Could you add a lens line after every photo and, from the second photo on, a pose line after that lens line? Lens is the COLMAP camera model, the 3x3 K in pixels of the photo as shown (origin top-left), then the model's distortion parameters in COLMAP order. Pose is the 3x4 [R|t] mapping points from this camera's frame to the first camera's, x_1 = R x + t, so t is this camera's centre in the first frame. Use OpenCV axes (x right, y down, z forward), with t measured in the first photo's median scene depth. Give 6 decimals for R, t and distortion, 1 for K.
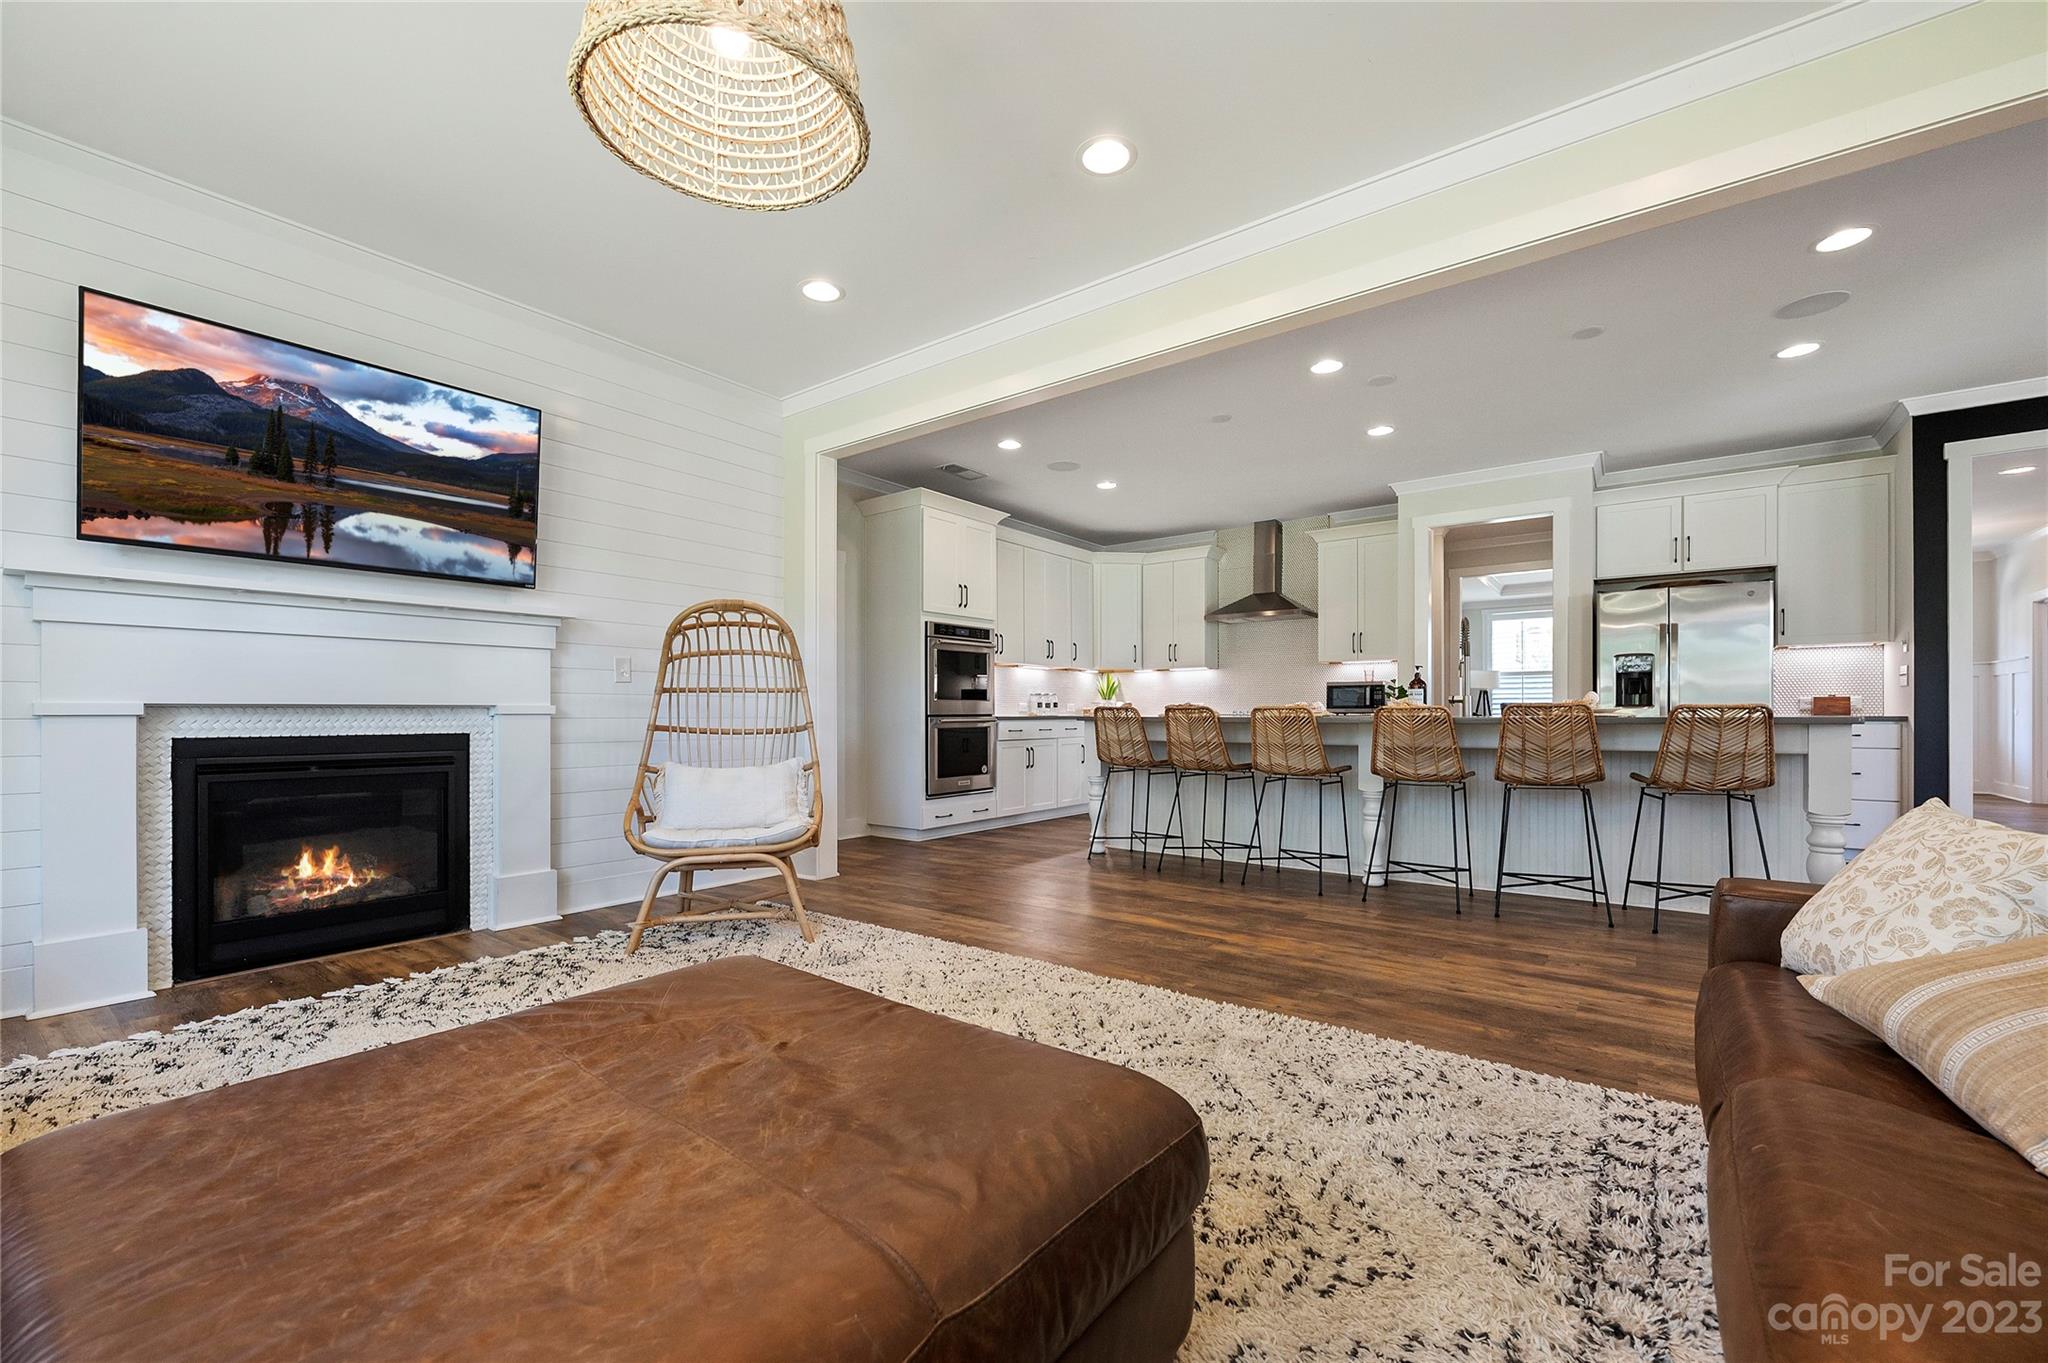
lens RADIAL K [[839.6, 0, 1022.3], [0, 839.6, 716.0], [0, 0, 1]] dist [-0.006446, -0.000048]
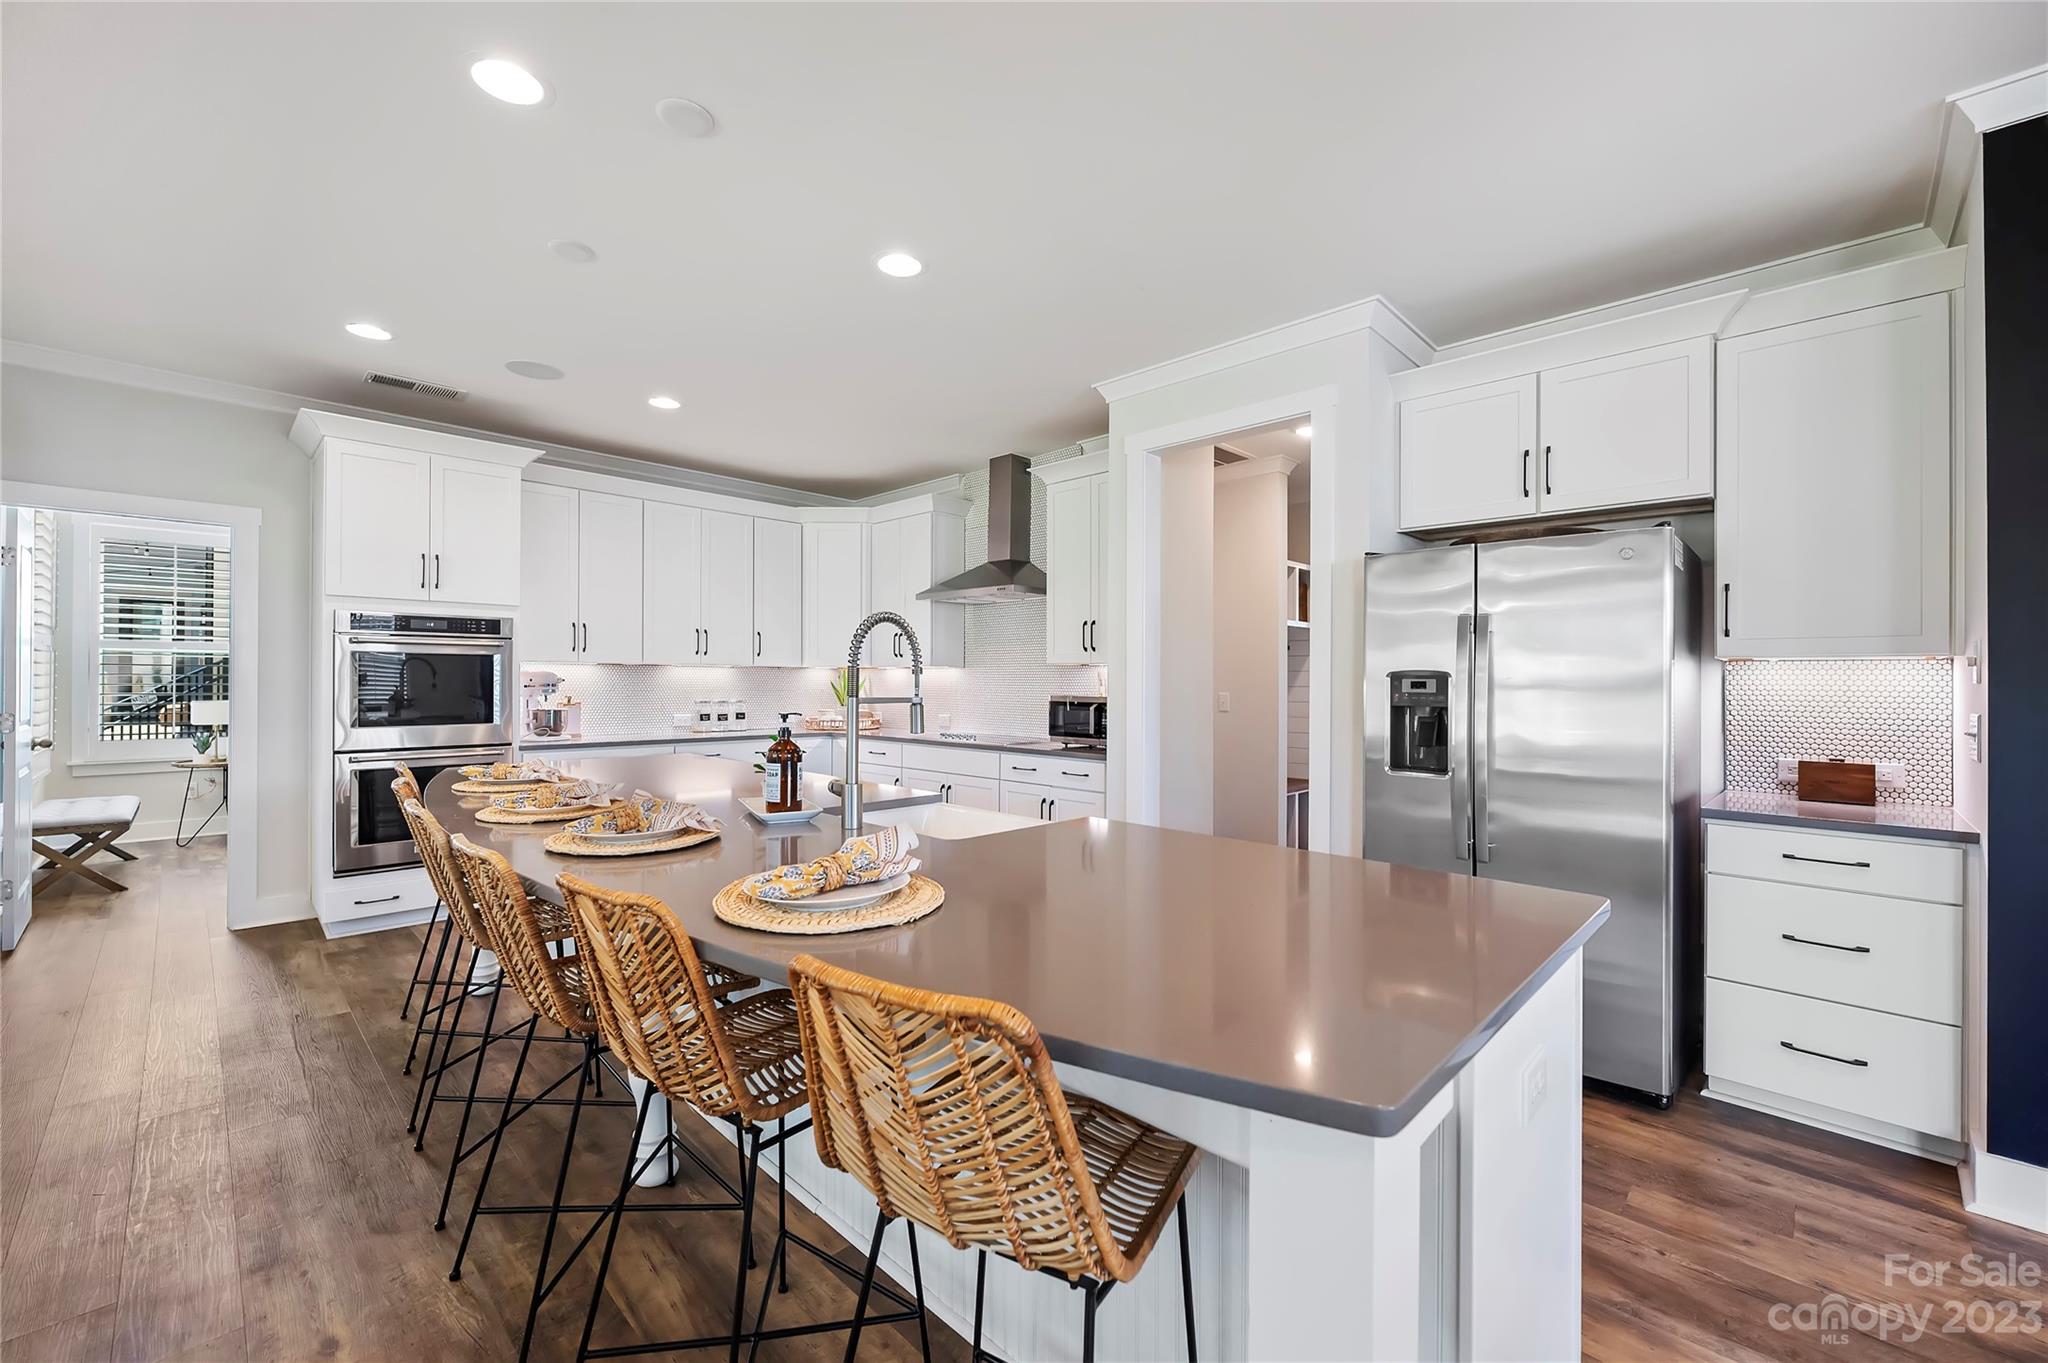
lens RADIAL K [[839.6, 0, 1019.2], [0, 839.6, 674.8], [0, 0, 1]] dist [-0.006446, -0.000048]
pose [[0.991304, 0.006183, -0.131448, 0.617300], [-0.006920, 0.999963, -0.005154, -0.076092], [0.131411, 0.006019, 0.991310, 0.500037]]
